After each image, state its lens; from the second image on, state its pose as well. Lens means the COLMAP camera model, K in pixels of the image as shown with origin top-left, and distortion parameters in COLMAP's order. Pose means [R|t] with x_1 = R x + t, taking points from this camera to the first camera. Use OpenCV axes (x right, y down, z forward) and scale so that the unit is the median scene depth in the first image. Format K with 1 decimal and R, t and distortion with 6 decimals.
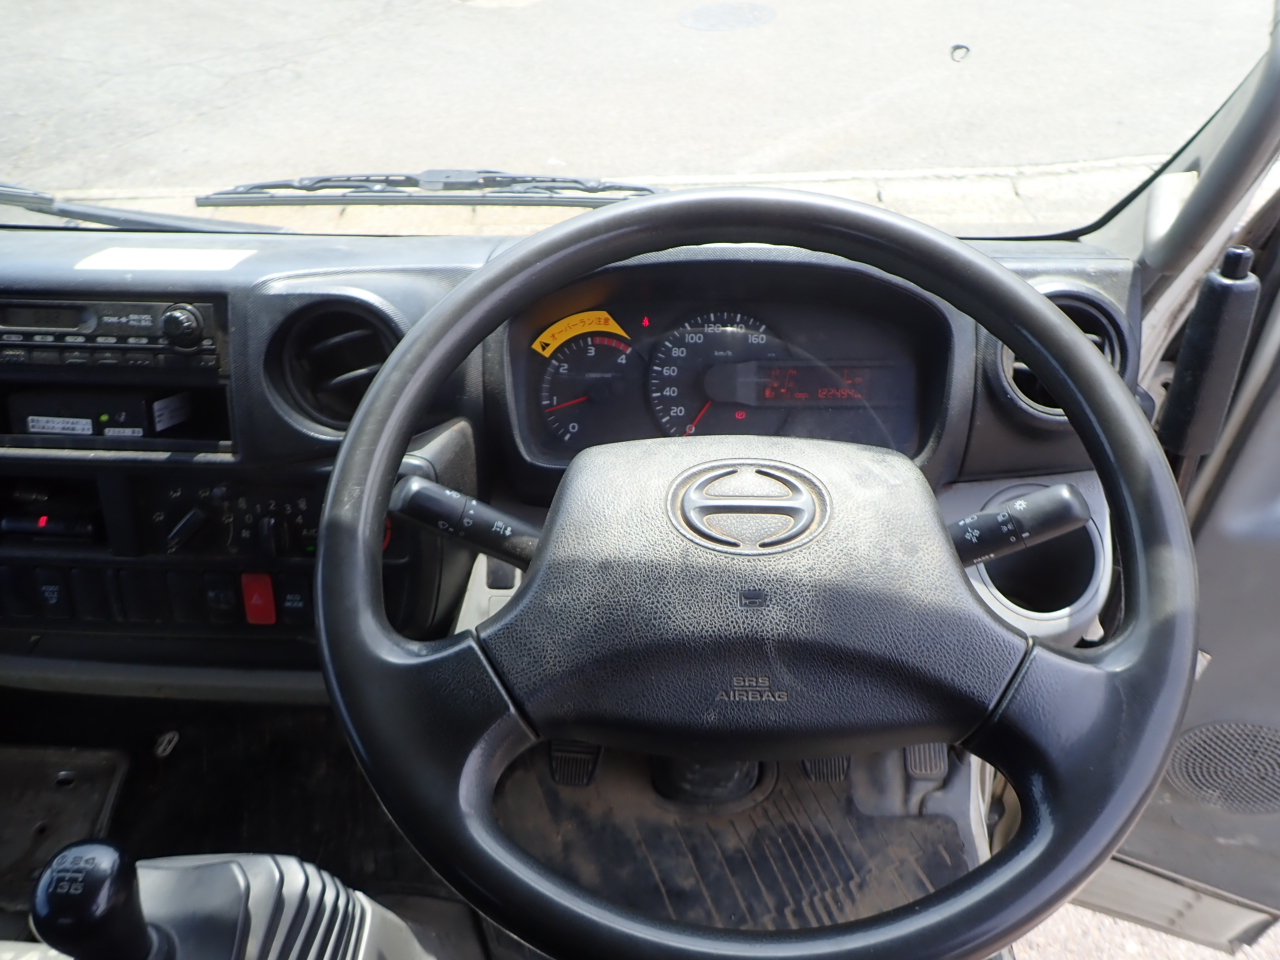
lens RADIAL K [[940.7, 0, 640.0], [0, 940.7, 480.0], [0, 0, 1]] dist [0.009729, -0.001285]
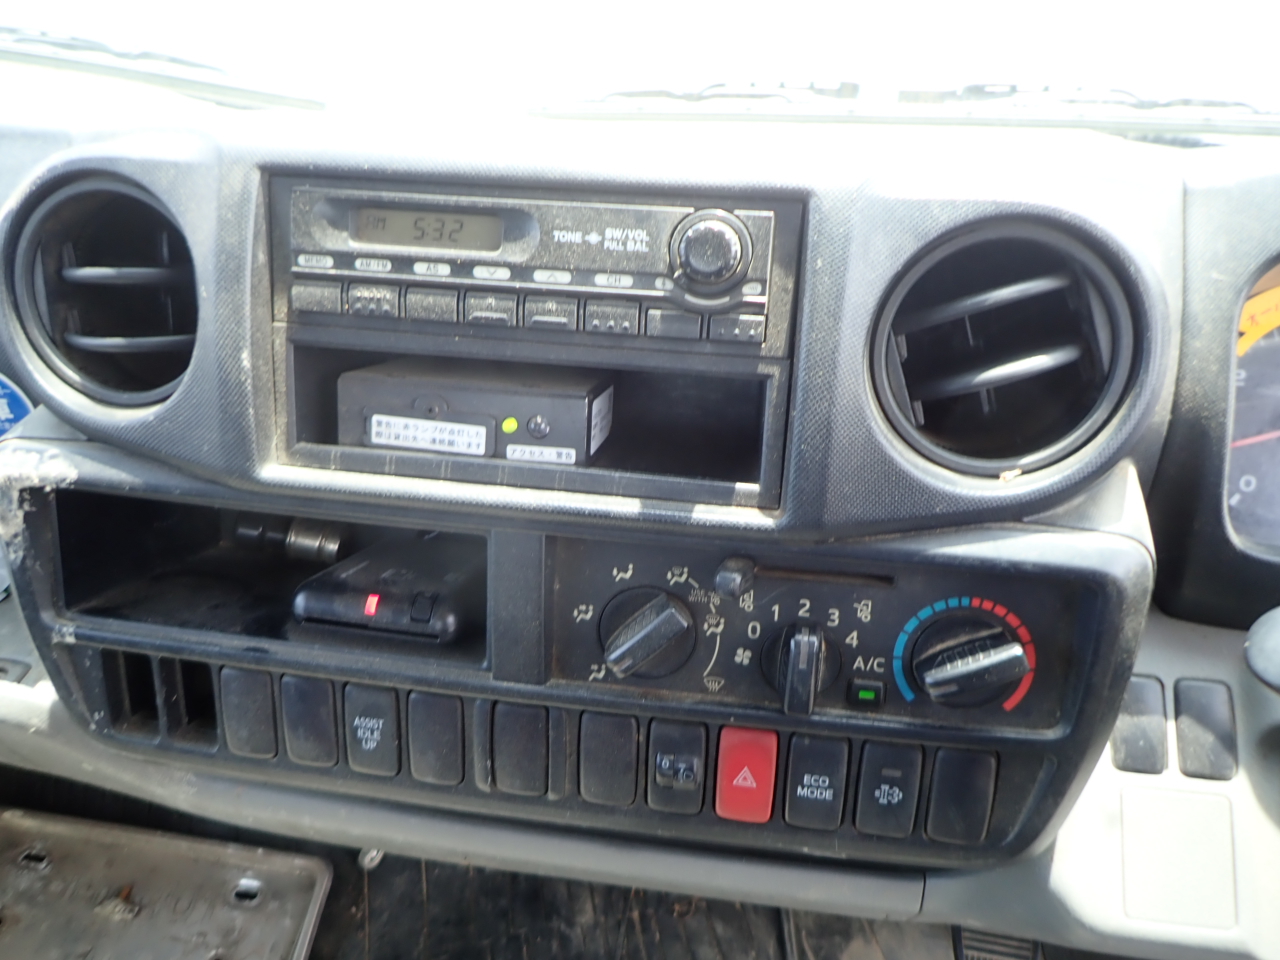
lens RADIAL K [[915.7, 0, 642.1], [0, 915.7, 459.9], [0, 0, 1]] dist [0.007418, 0.001095]
pose [[0.995592, 0.058739, -0.073117, -0.454416], [-0.061272, 0.997579, -0.032893, -0.033898], [0.071008, 0.037228, 0.996781, 0.488381]]
